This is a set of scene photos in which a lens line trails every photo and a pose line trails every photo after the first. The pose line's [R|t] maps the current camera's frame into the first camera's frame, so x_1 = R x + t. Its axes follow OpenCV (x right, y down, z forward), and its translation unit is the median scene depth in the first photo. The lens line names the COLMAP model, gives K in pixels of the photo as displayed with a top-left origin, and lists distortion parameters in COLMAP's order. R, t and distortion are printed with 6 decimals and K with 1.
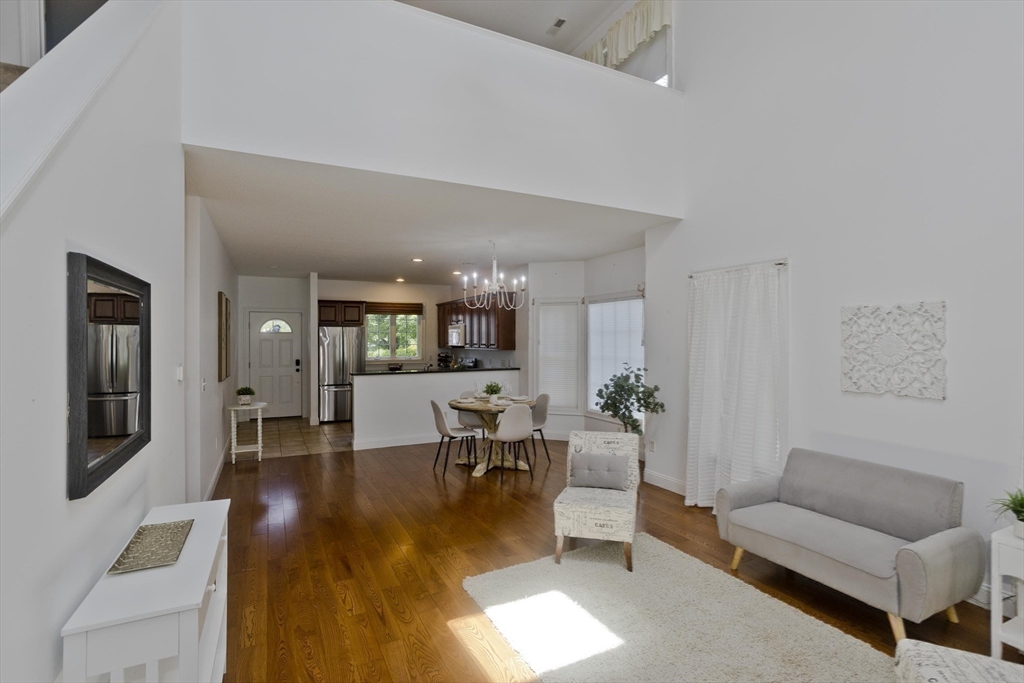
lens RADIAL K [[494.6, 0, 514.5], [0, 494.6, 342.9], [0, 0, 1]] dist [-0.019217, 0.000629]
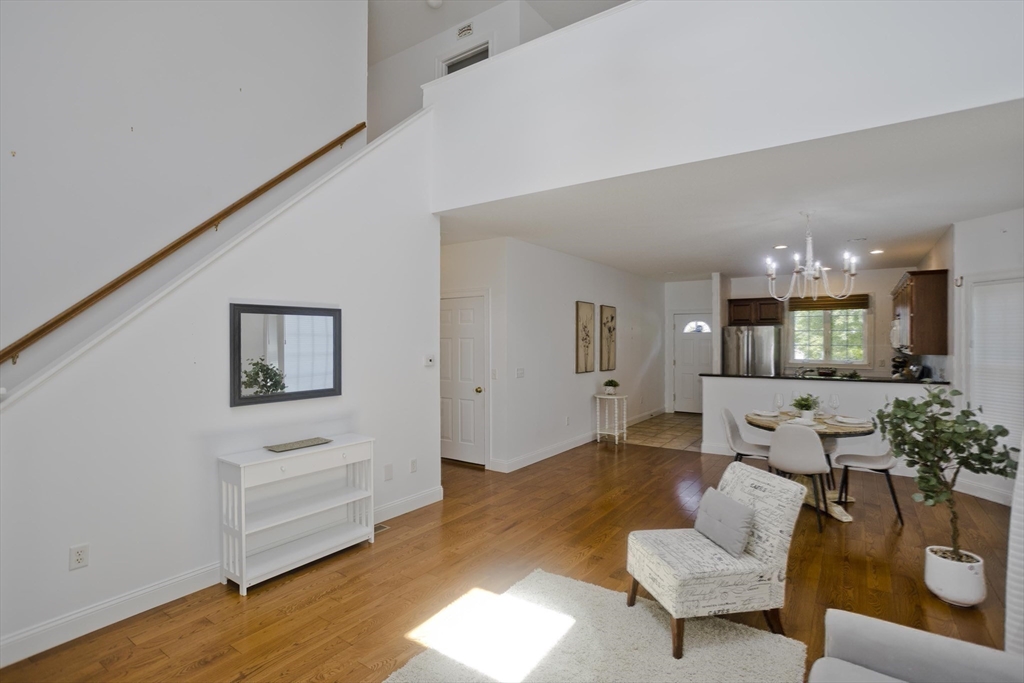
lens RADIAL K [[494.6, 0, 514.5], [0, 494.6, 342.9], [0, 0, 1]] dist [-0.019217, 0.000629]
pose [[0.481288, 0.004897, -0.876549, 0.409178], [-0.004787, 0.999984, 0.002959, -0.001614], [0.876550, 0.002772, 0.481304, 0.236768]]
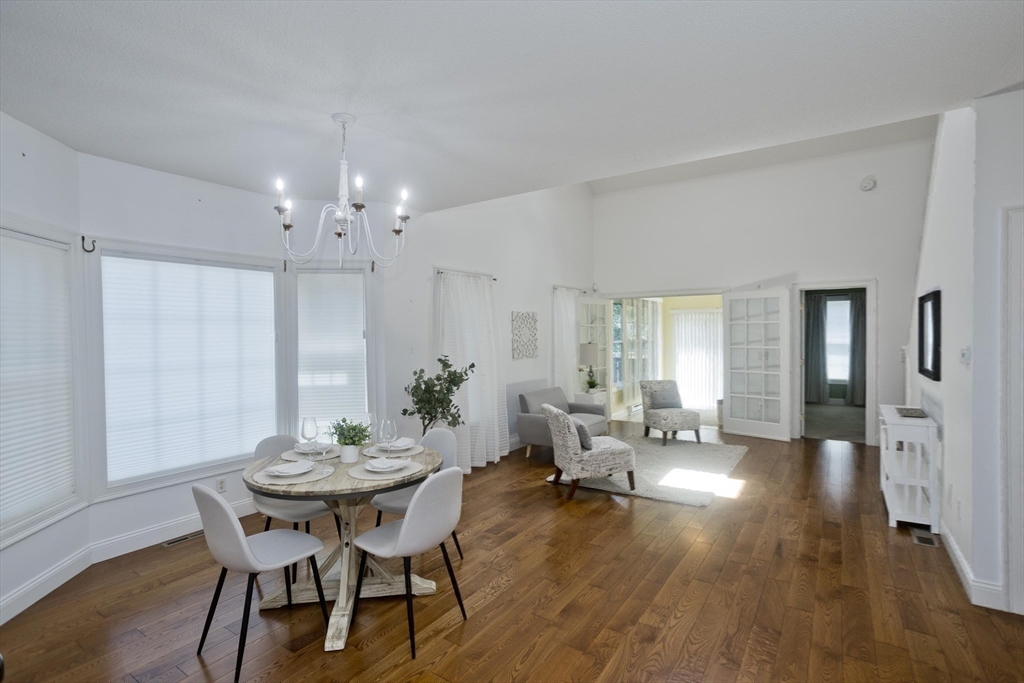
lens RADIAL K [[494.6, 0, 514.5], [0, 494.6, 342.9], [0, 0, 1]] dist [-0.019217, 0.000629]
pose [[-0.493798, -0.004318, 0.869566, -0.527931], [0.019735, 0.999674, 0.016171, 0.004453], [-0.869352, 0.025147, -0.493552, 1.093487]]
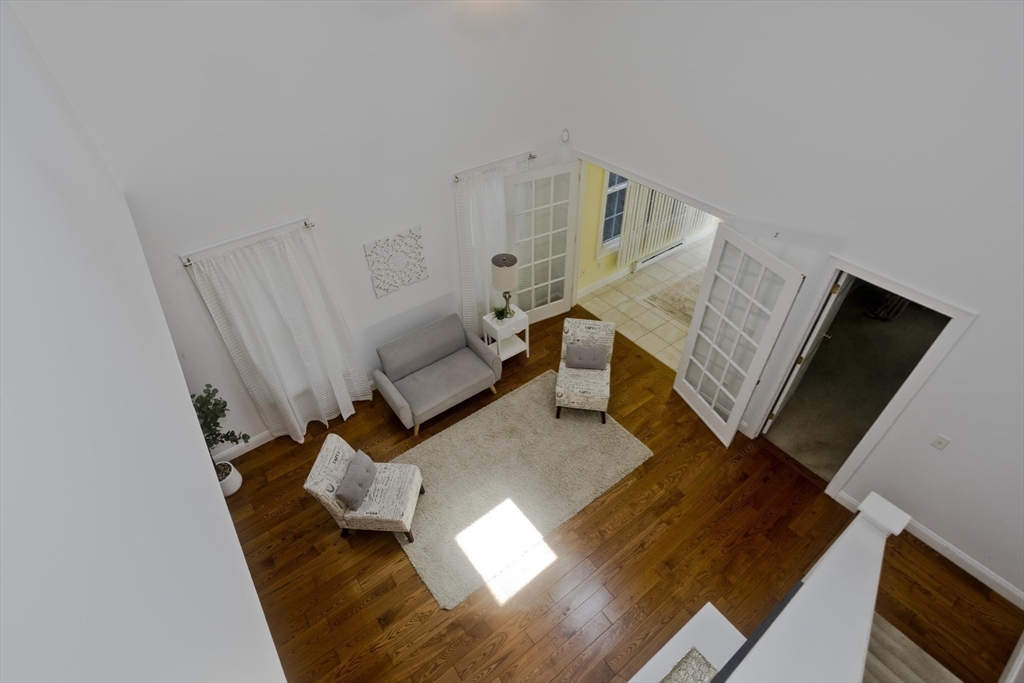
lens RADIAL K [[494.6, 0, 514.5], [0, 494.6, 342.9], [0, 0, 1]] dist [-0.019217, 0.000629]
pose [[-0.182733, -0.656669, 0.731707, -0.310516], [0.005951, 0.743486, 0.668726, -0.436946], [-0.983145, 0.126553, -0.131952, 0.469095]]
